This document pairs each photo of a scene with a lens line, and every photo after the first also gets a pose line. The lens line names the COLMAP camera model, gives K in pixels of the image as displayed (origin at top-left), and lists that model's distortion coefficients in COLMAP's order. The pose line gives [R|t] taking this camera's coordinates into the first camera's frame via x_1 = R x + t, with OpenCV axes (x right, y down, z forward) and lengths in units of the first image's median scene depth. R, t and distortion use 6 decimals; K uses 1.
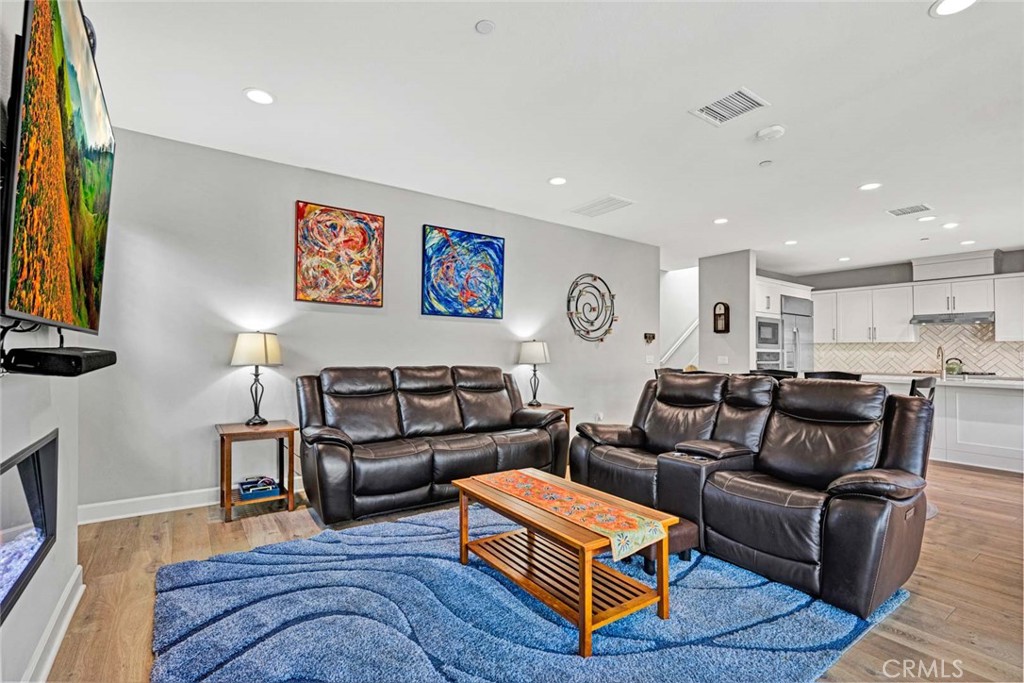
lens RADIAL K [[478.3, 0, 506.5], [0, 478.3, 343.3], [0, 0, 1]] dist [-0.010814, -0.003139]
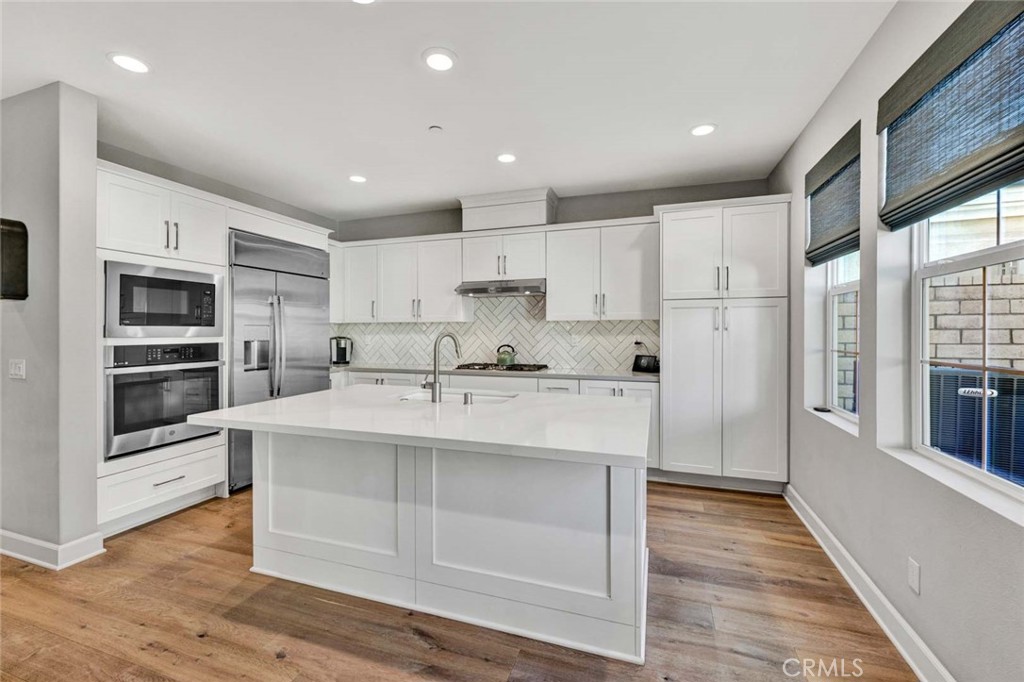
lens RADIAL K [[404.0, 0, 534.7], [0, 404.0, 325.2], [0, 0, 1]] dist [0.008095, -0.003217]
pose [[0.782081, -0.004899, 0.623158, 0.583745], [0.003243, 0.999988, 0.003791, 0.000664], [-0.623169, -0.000944, 0.782087, 0.485649]]
